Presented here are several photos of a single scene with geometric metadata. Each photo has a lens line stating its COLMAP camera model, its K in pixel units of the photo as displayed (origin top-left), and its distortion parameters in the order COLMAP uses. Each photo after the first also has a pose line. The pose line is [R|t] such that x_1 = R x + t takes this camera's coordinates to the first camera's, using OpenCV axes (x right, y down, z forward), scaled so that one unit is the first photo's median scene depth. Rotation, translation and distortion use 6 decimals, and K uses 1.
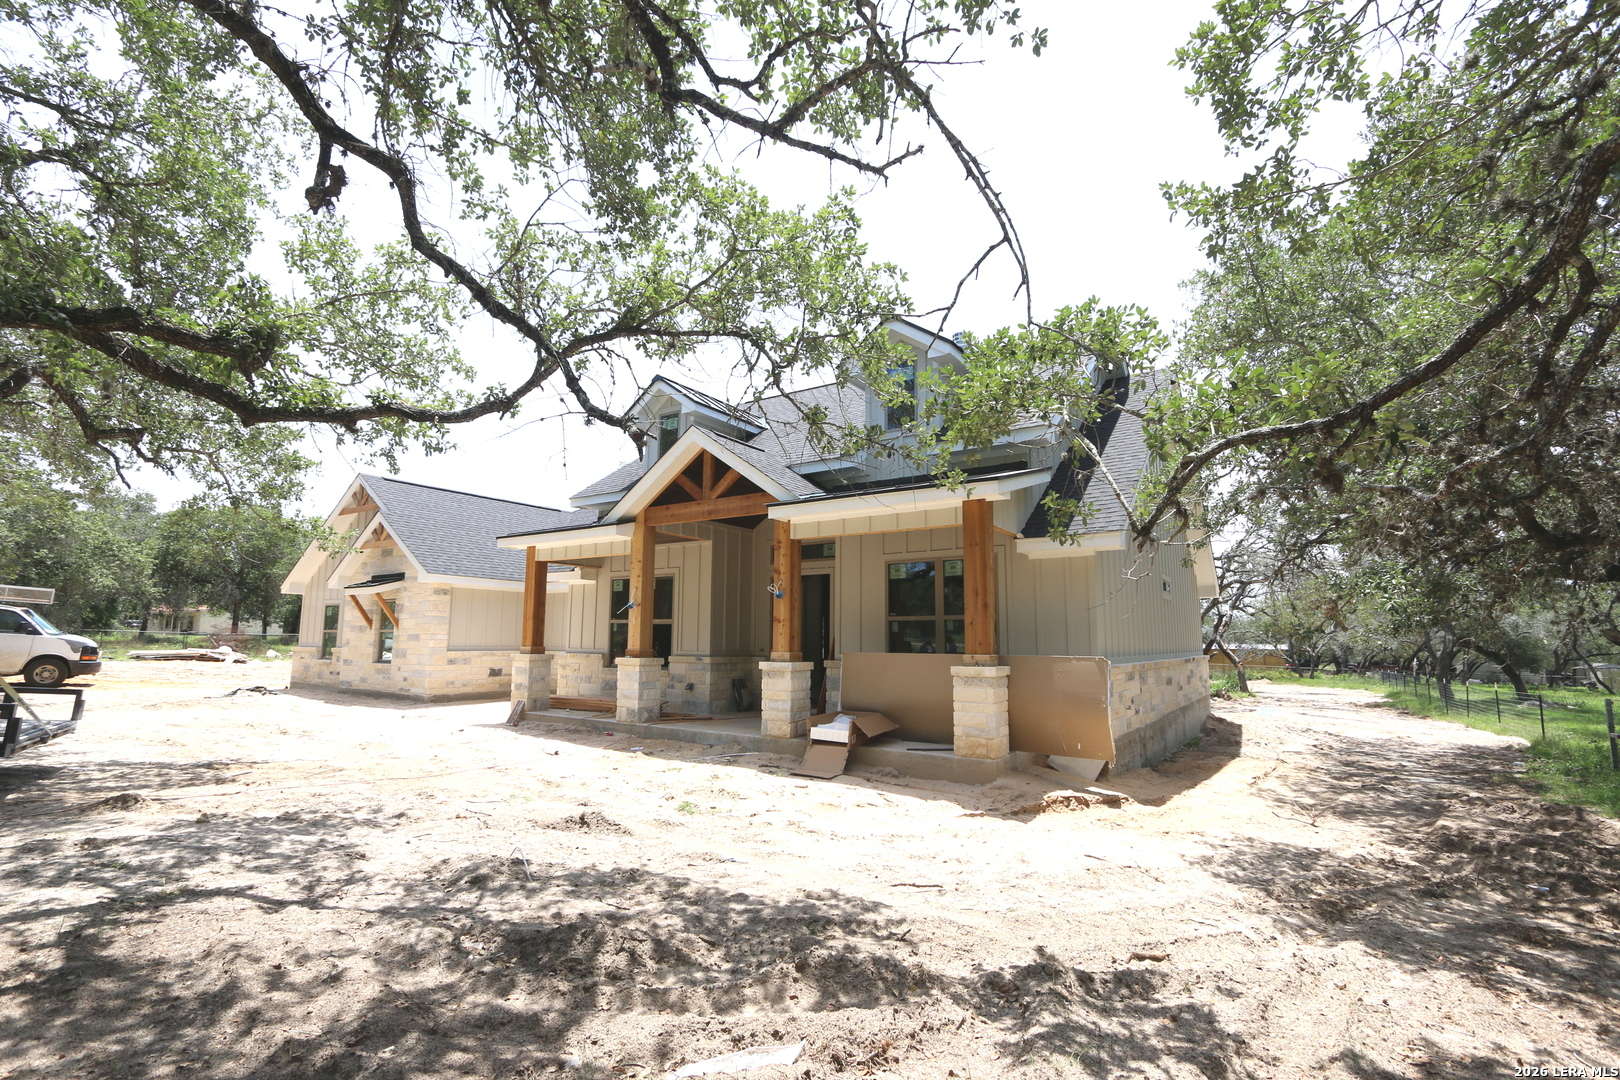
lens RADIAL K [[739.4, 0, 805.7], [0, 739.4, 541.5], [0, 0, 1]] dist [-0.018456, 0.003838]
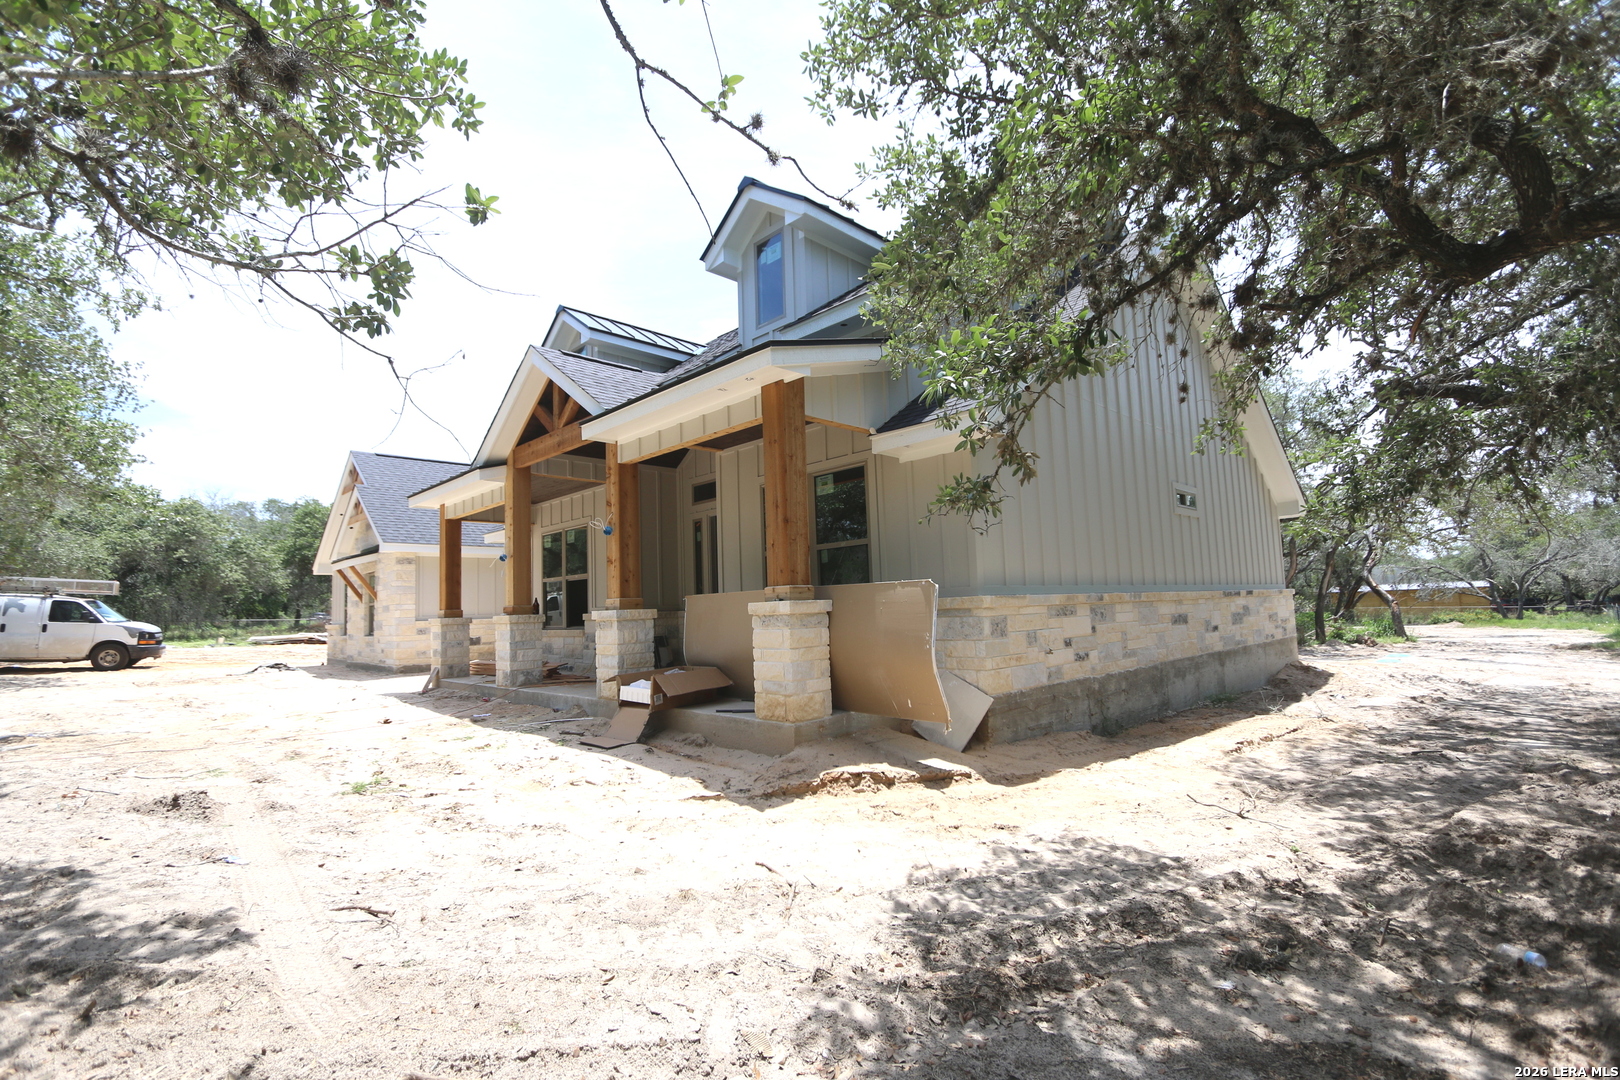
lens RADIAL K [[739.4, 0, 811.6], [0, 739.4, 539.1], [0, 0, 1]] dist [-0.018456, 0.003838]
pose [[0.979303, -0.062416, -0.192538, 0.383685], [0.069818, 0.997050, 0.031897, 0.077862], [0.189979, -0.044680, 0.980771, 0.246452]]
